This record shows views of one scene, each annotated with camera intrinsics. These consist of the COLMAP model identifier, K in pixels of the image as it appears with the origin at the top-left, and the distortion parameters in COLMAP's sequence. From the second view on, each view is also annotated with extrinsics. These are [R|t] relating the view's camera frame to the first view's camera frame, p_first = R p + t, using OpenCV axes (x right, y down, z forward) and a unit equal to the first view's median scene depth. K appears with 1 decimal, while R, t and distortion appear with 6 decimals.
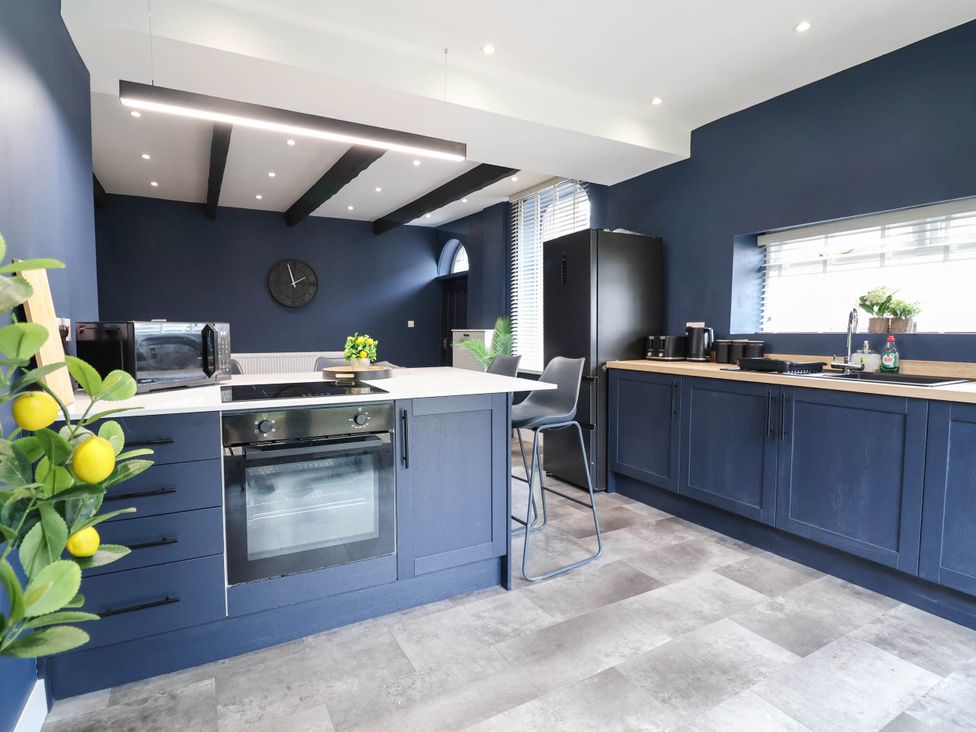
lens RADIAL K [[514.3, 0, 480.9], [0, 514.3, 362.4], [0, 0, 1]] dist [-0.001954, -0.010951]
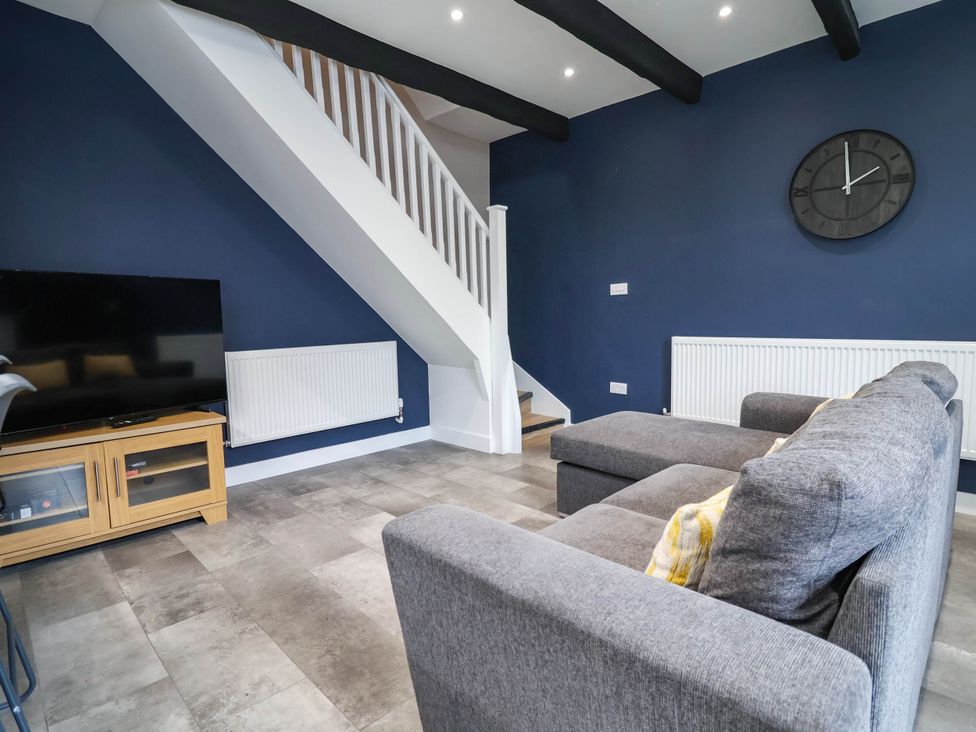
lens RADIAL K [[514.3, 0, 489.5], [0, 514.3, 365.1], [0, 0, 1]] dist [-0.001954, -0.010951]
pose [[0.287857, 0.089582, -0.953474, -0.039767], [-0.041772, 0.995842, 0.080951, -0.052006], [0.956762, 0.016527, 0.290402, 1.396327]]
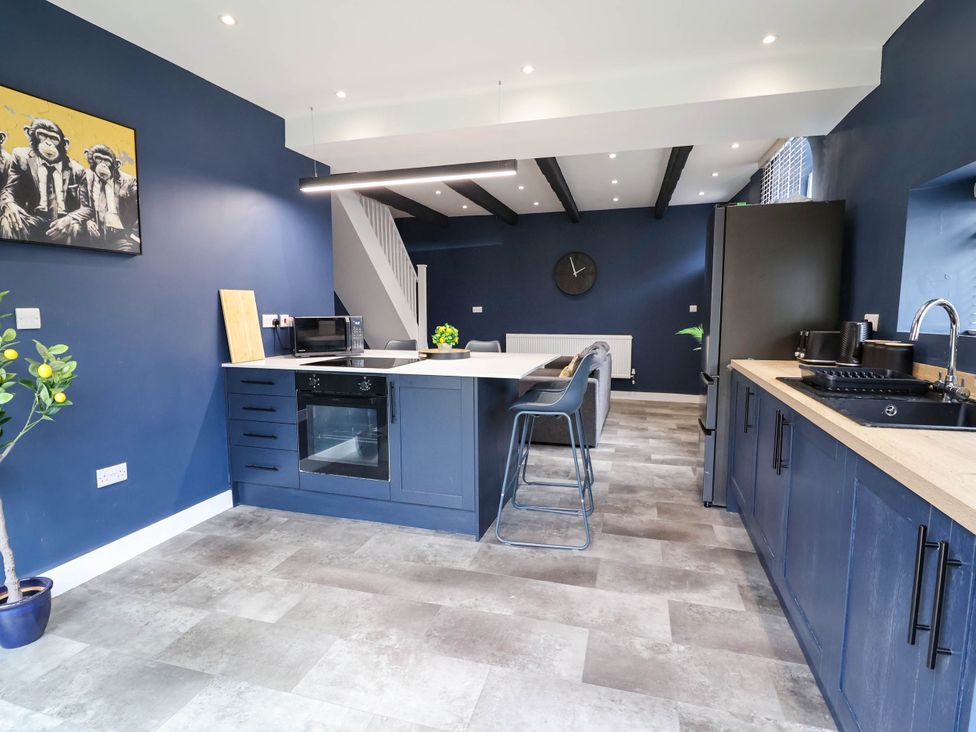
lens RADIAL K [[514.3, 0, 486.2], [0, 514.3, 363.5], [0, 0, 1]] dist [-0.001954, -0.010951]
pose [[0.705490, 0.072867, -0.704964, 0.753164], [-0.042840, 0.997266, 0.060208, -0.038798], [0.707424, -0.012276, 0.706683, 0.141429]]
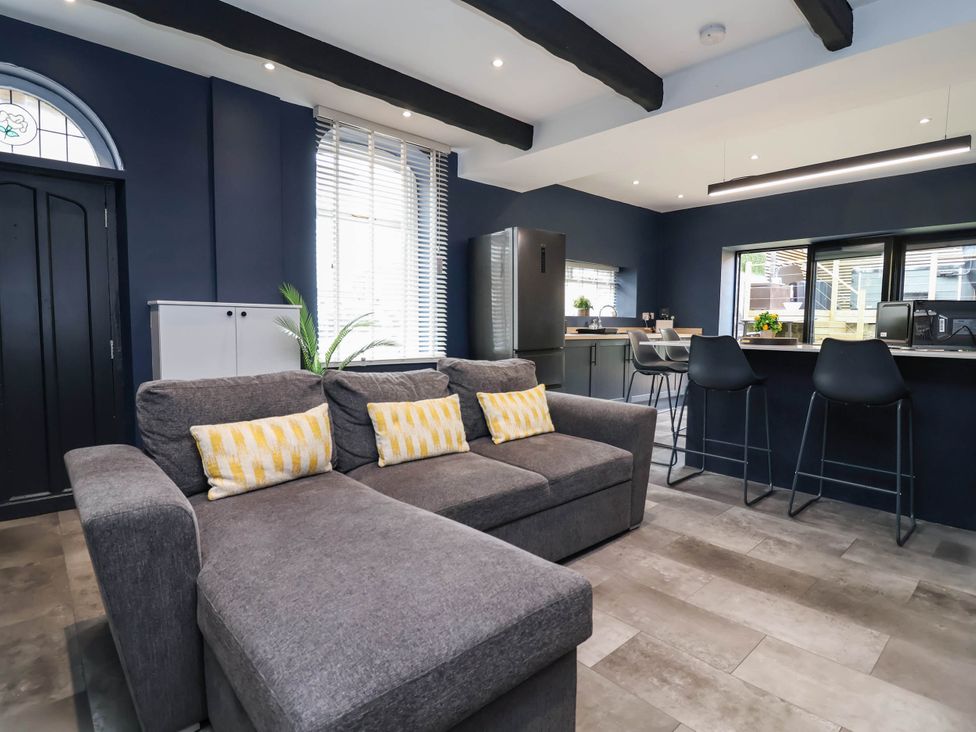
lens RADIAL K [[514.3, 0, 484.7], [0, 514.3, 364.0], [0, 0, 1]] dist [-0.001954, -0.010951]
pose [[-0.227382, -0.076569, 0.970791, -1.355289], [0.055474, 0.994267, 0.091414, -0.082719], [-0.972224, 0.074640, -0.221831, 1.985835]]
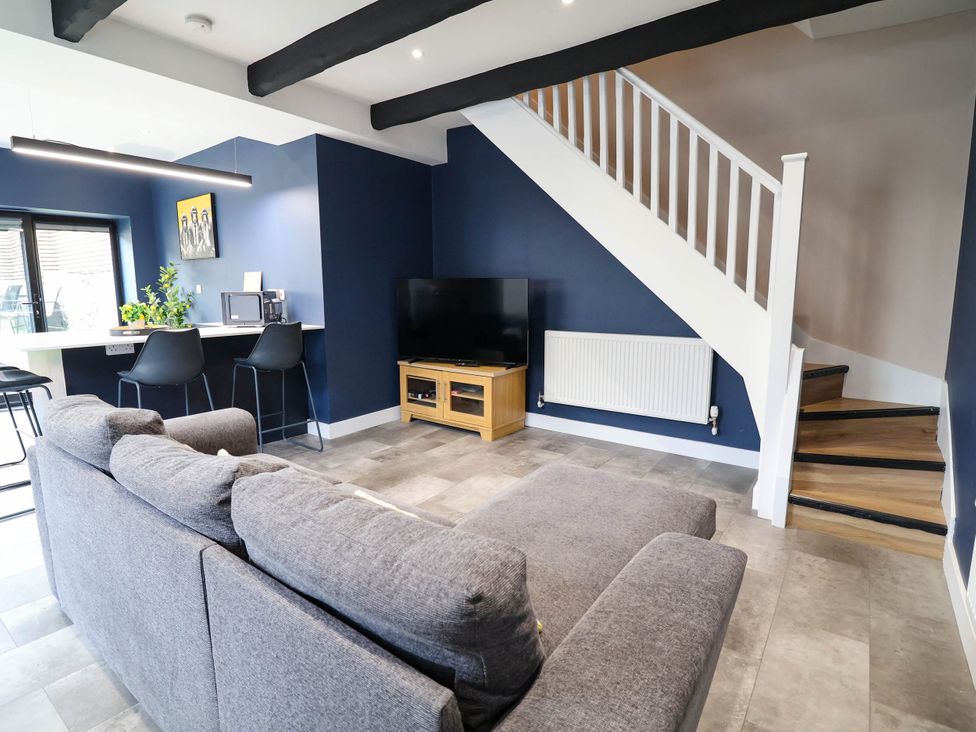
lens RADIAL K [[514.3, 0, 475.6], [0, 514.3, 361.5], [0, 0, 1]] dist [-0.001954, -0.010951]
pose [[-0.916113, 0.062683, -0.395989, -0.500543], [-0.020877, 0.978903, 0.203254, -0.185216], [0.400375, 0.194471, -0.895478, 2.505579]]
